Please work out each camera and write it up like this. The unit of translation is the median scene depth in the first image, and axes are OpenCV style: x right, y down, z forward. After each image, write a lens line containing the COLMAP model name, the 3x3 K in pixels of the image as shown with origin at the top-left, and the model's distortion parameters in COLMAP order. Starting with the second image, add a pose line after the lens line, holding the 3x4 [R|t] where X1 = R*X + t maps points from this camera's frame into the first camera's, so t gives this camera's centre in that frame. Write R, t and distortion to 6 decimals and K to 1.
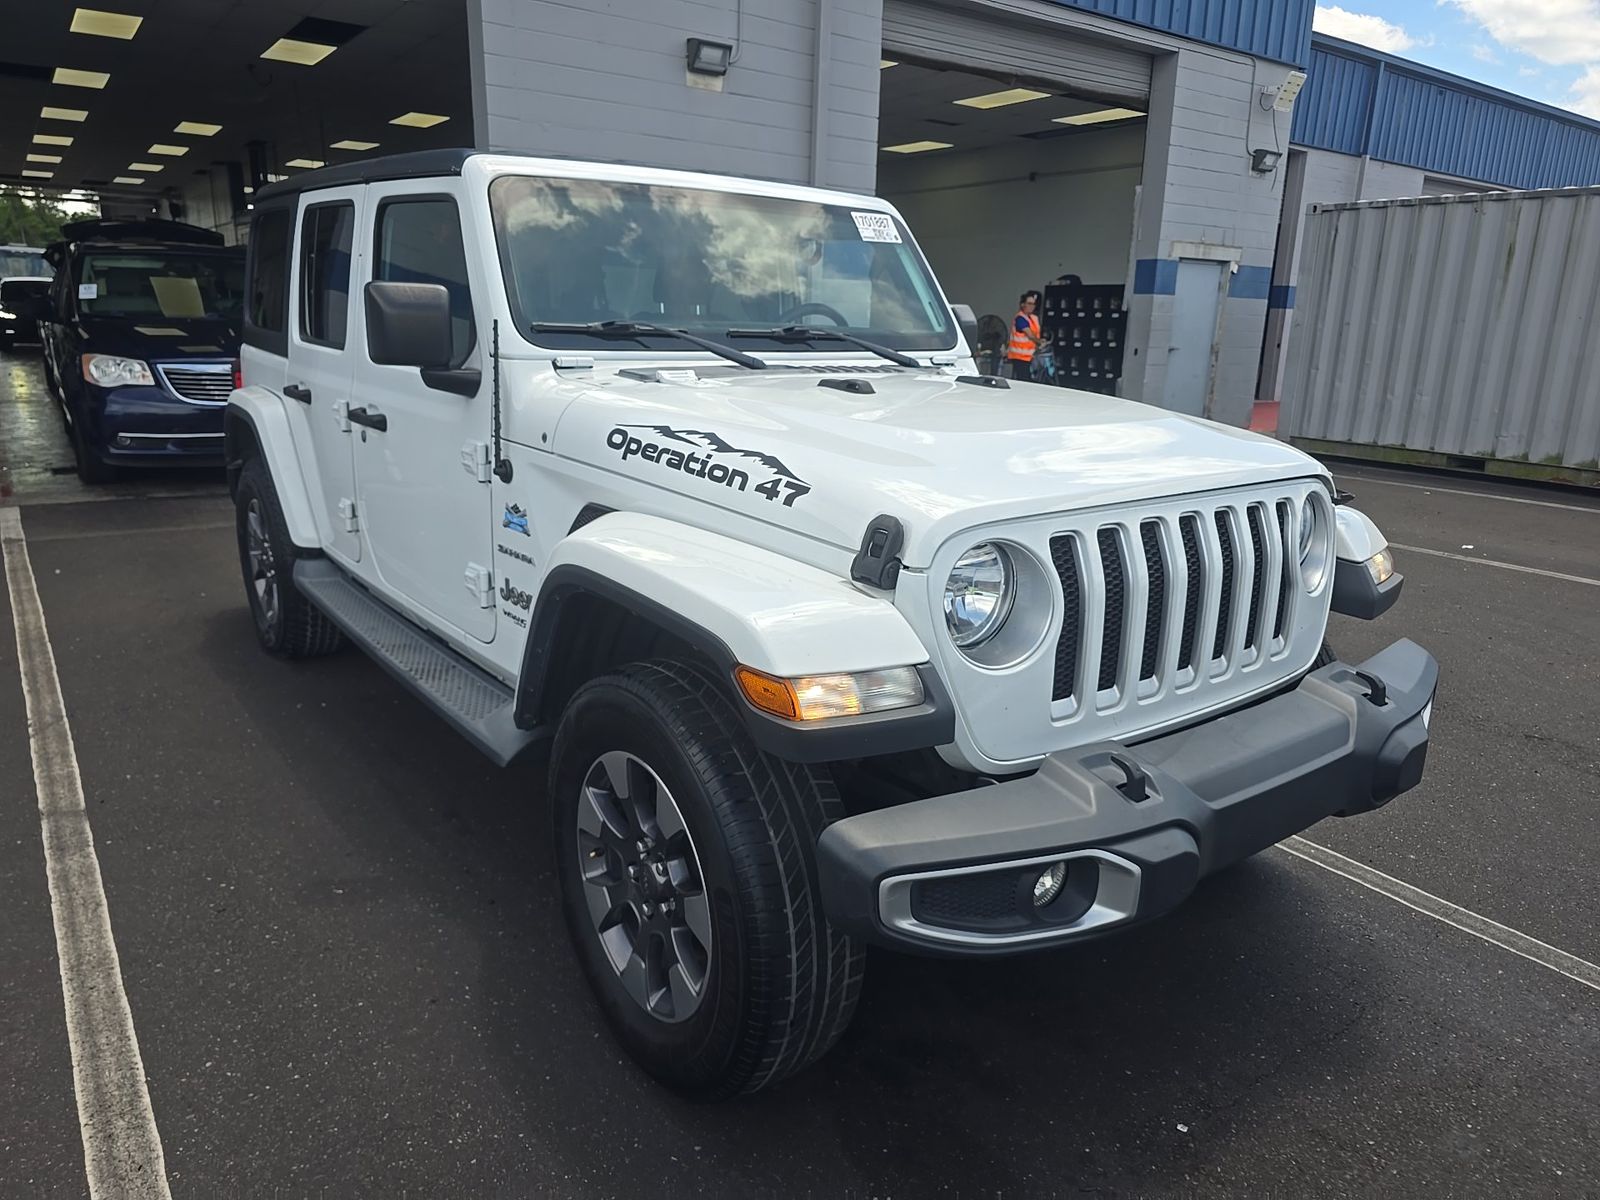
lens RADIAL K [[1083.2, 0, 803.6], [0, 1083.2, 607.0], [0, 0, 1]] dist [0.056416, -0.045424]
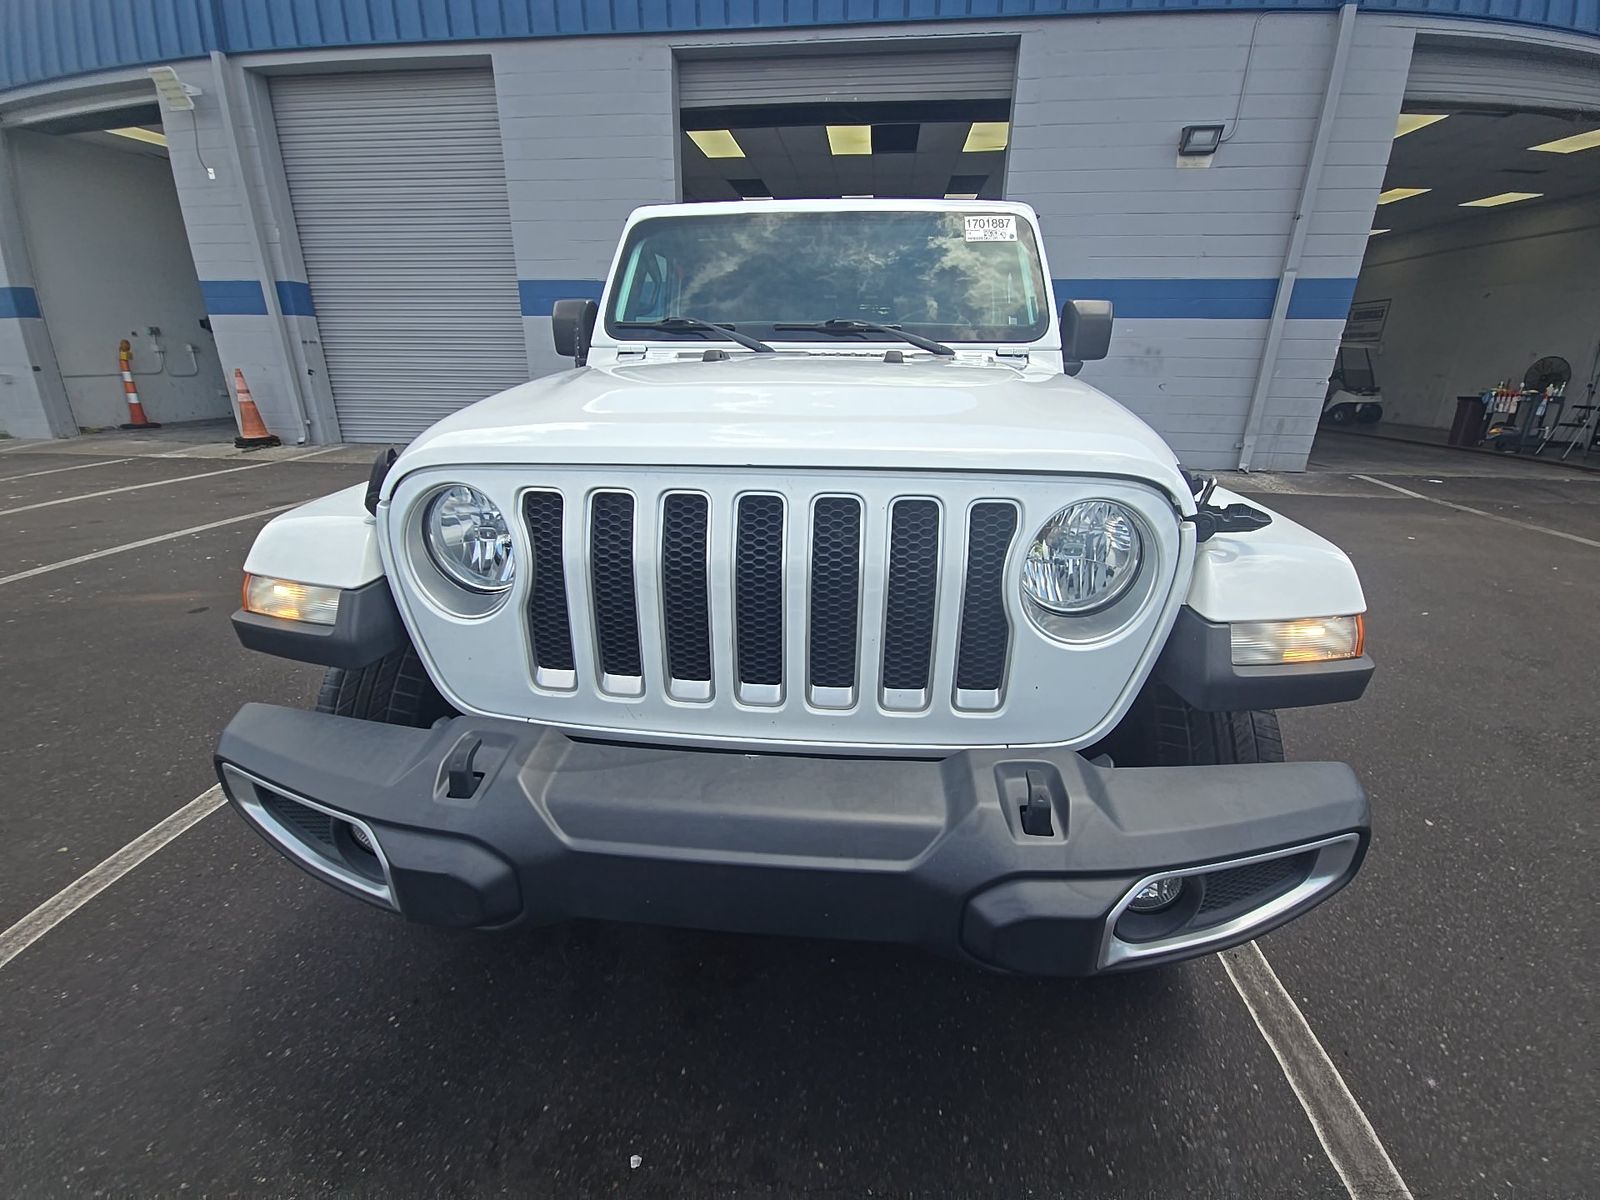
lens RADIAL K [[656.4, 0, 800.0], [0, 656.4, 600.0], [0, 0, 1]] dist [-0.003230, -0.000825]
pose [[0.740134, 0.208743, -0.639240, 0.499535], [-0.163595, 0.977934, 0.129927, -0.054971], [0.652256, 0.008413, 0.757952, 0.480603]]
